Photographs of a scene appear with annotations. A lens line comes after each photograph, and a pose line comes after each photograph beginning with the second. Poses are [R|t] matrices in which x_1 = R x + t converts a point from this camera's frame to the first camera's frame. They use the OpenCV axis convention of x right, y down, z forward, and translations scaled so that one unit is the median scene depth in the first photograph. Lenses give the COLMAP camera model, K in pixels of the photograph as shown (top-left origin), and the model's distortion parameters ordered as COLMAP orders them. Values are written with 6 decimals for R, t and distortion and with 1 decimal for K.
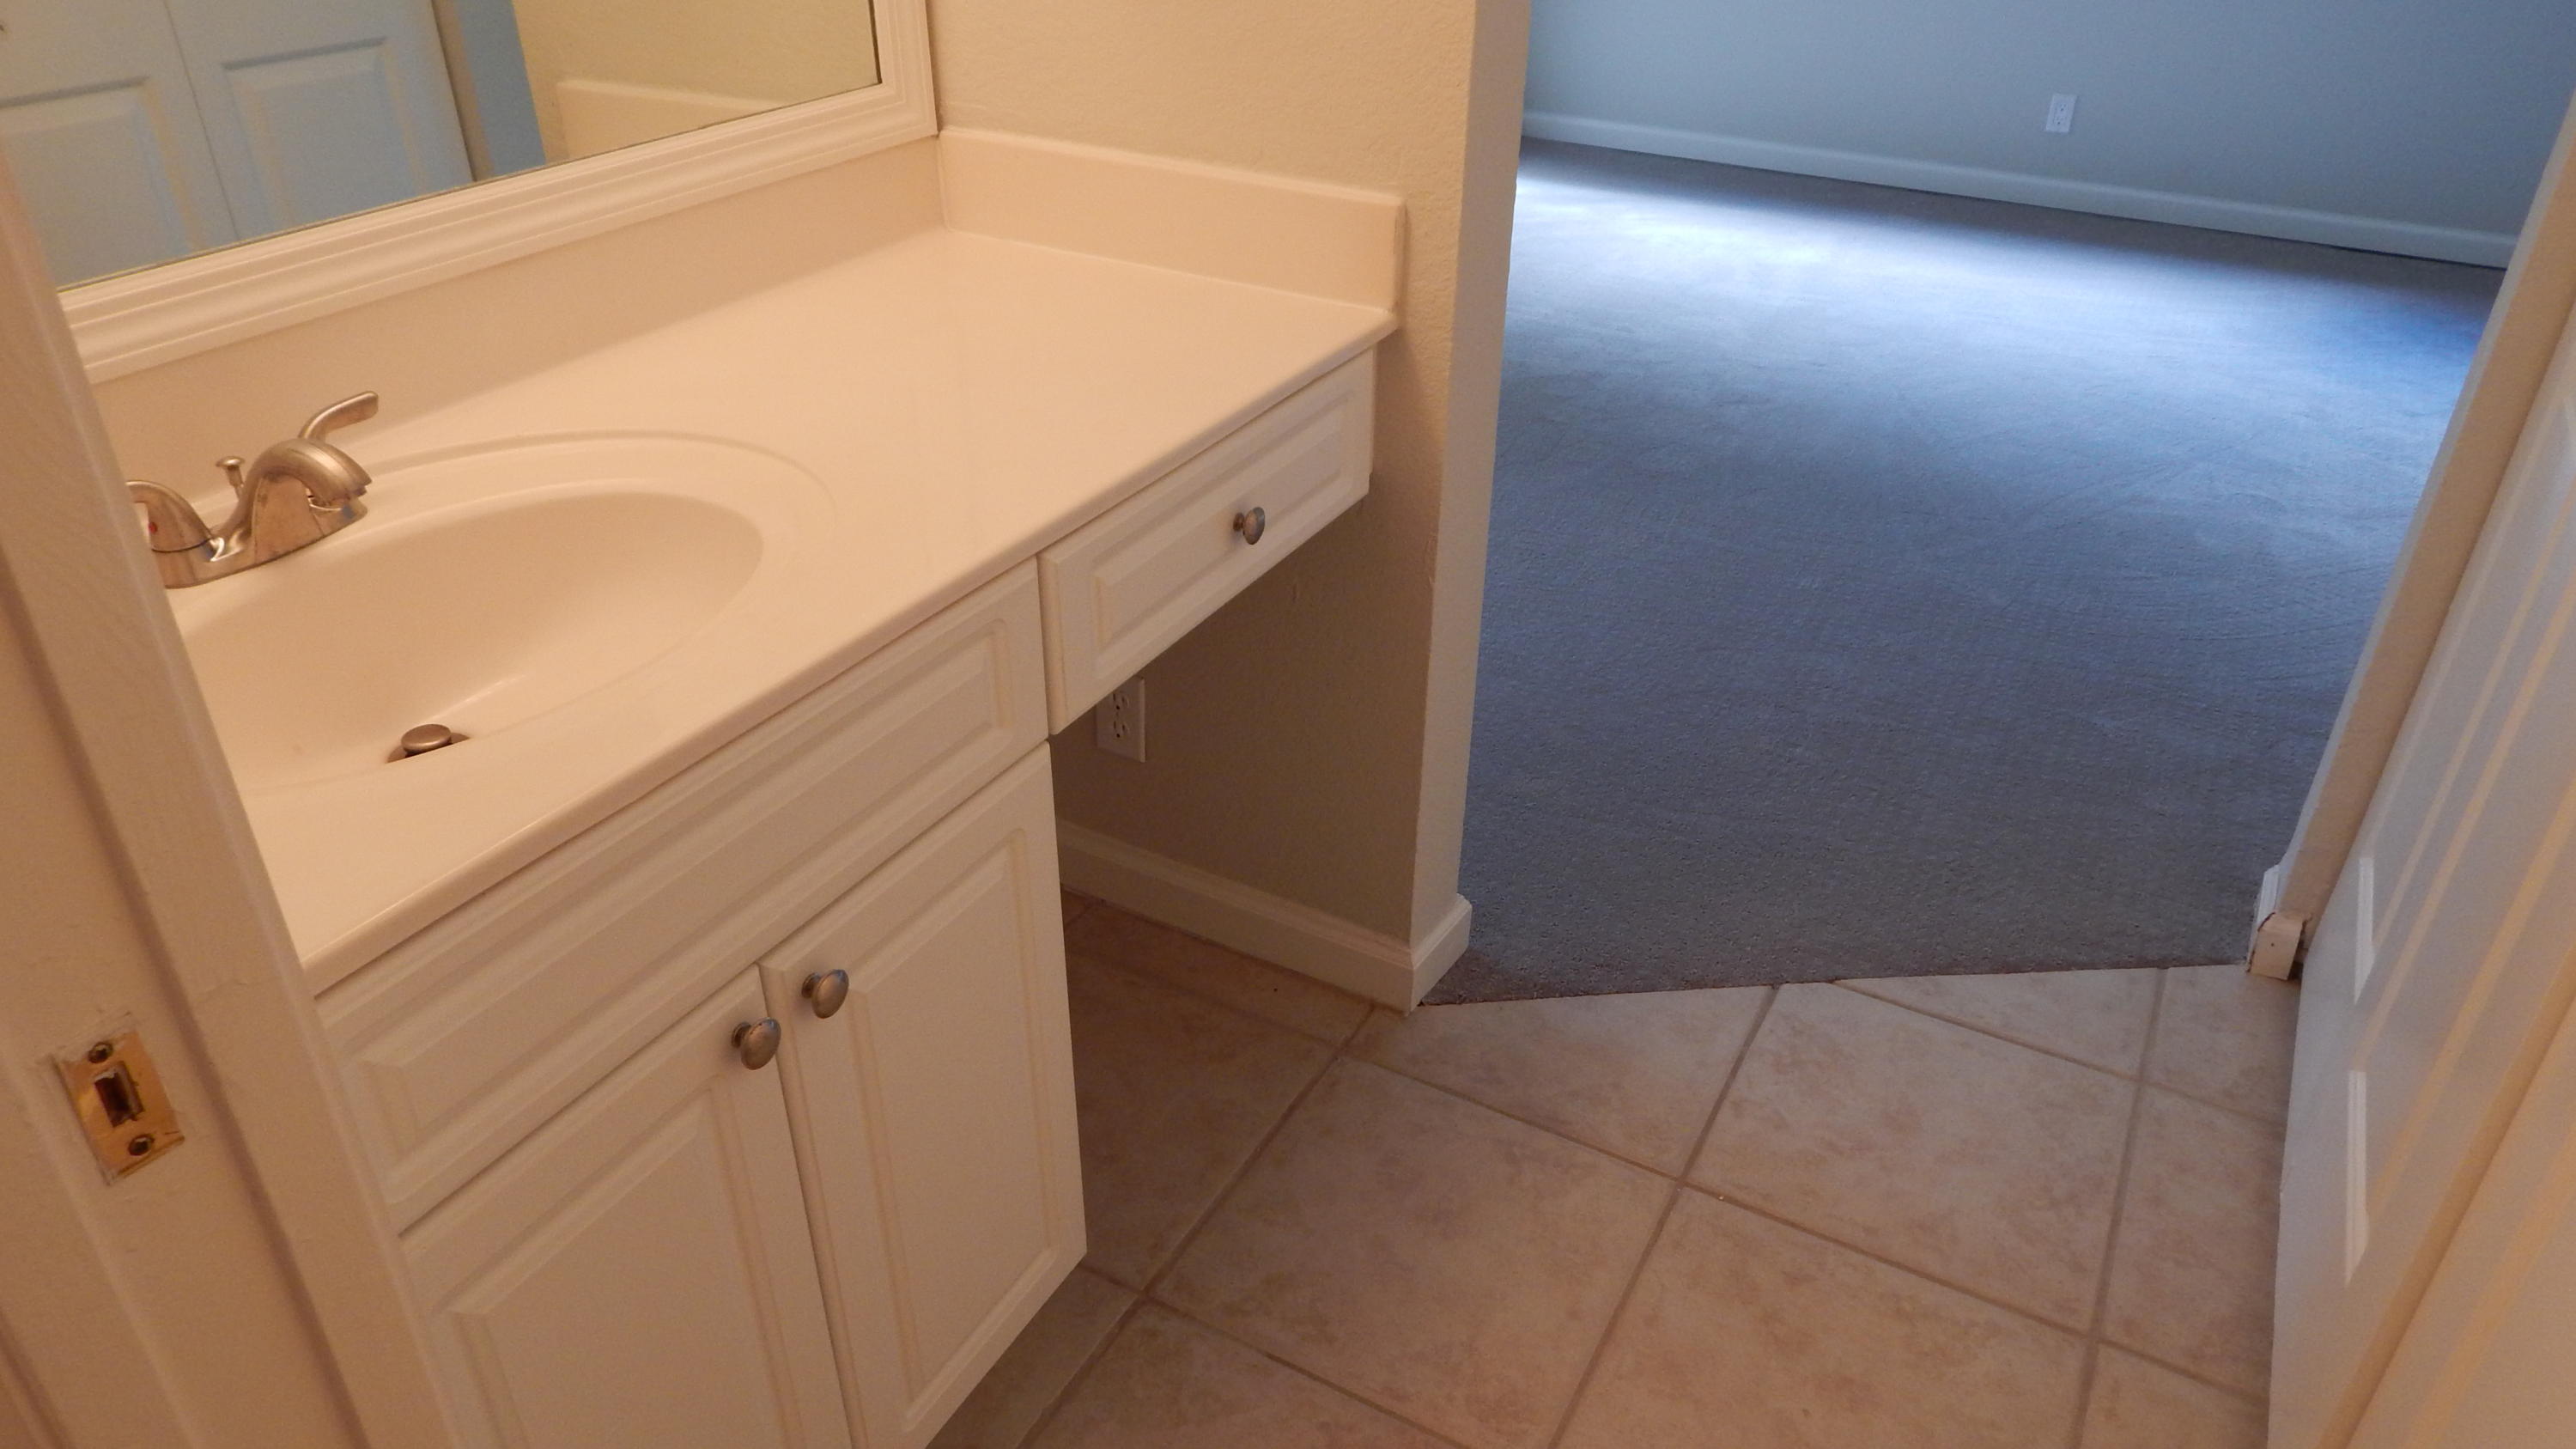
lens RADIAL K [[1689.7, 0, 1279.6], [0, 1689.7, 721.5], [0, 0, 1]] dist [-0.006954, -0.004914]
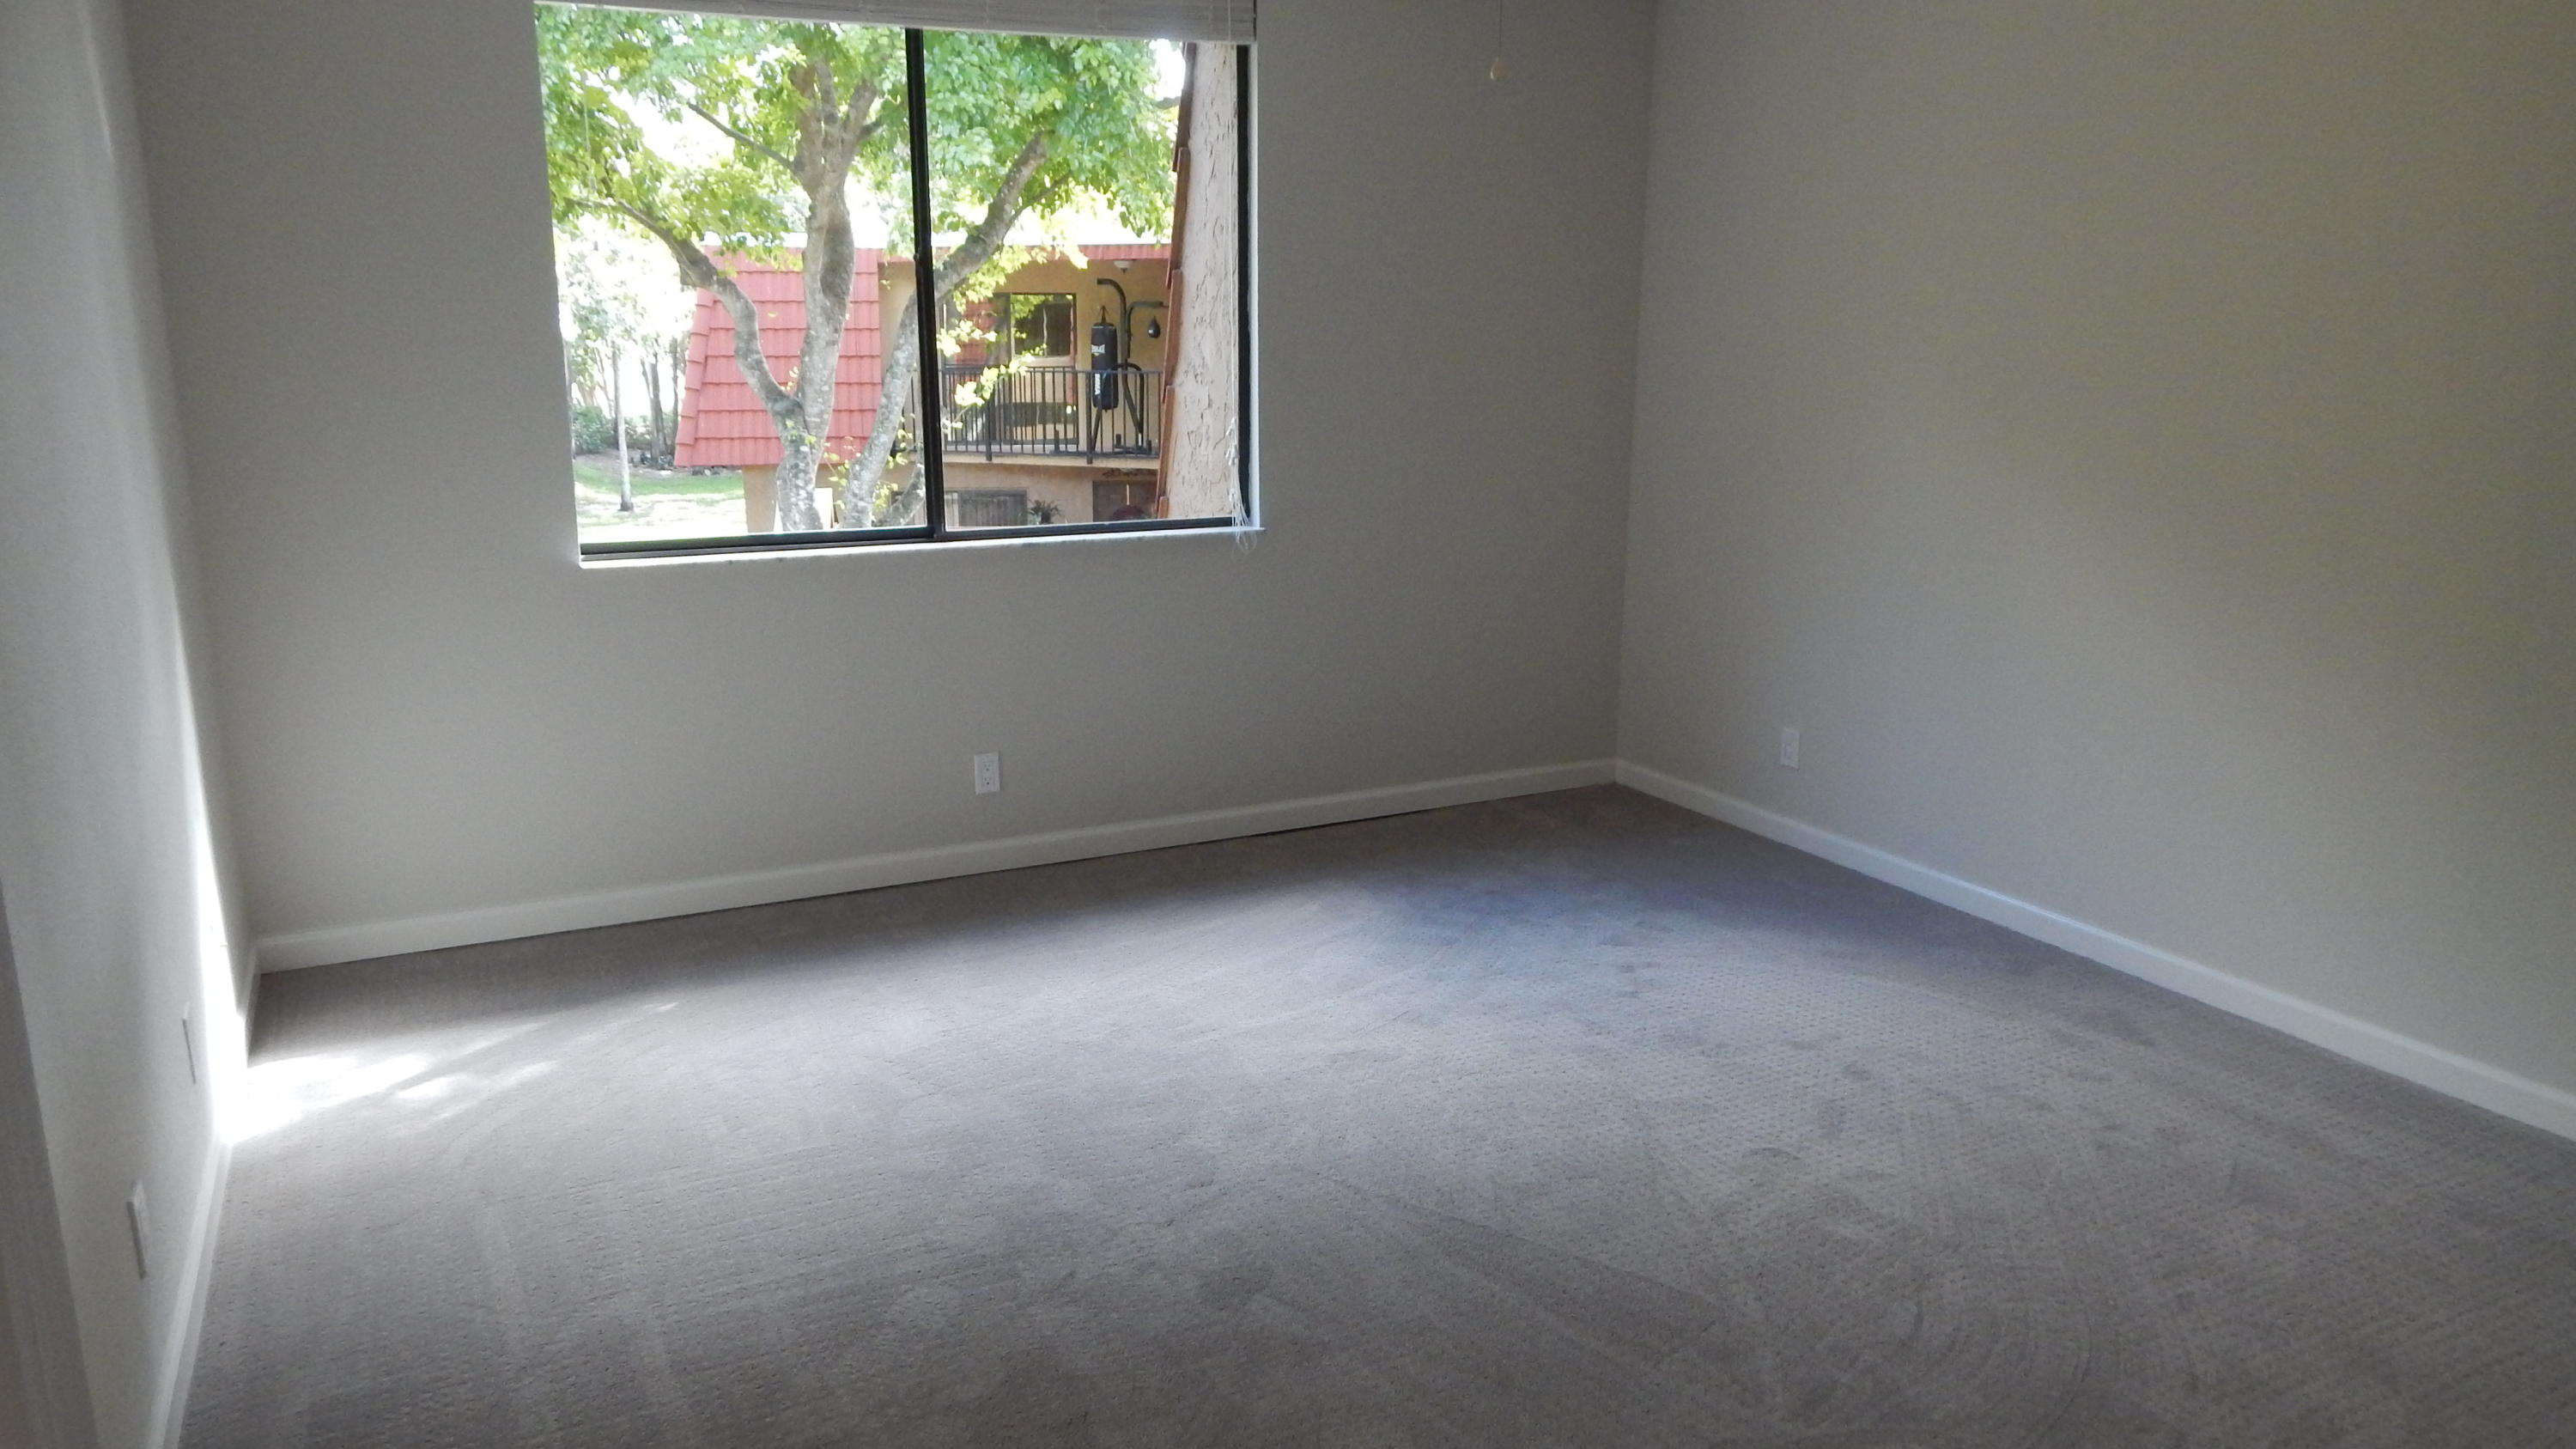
lens RADIAL K [[1689.7, 0, 1284.6], [0, 1689.7, 729.1], [0, 0, 1]] dist [-0.006954, -0.004914]
pose [[0.552755, -0.201748, 0.808554, -0.211409], [0.433271, 0.898380, -0.072038, -0.304364], [-0.711855, 0.390142, 0.583996, 0.430839]]
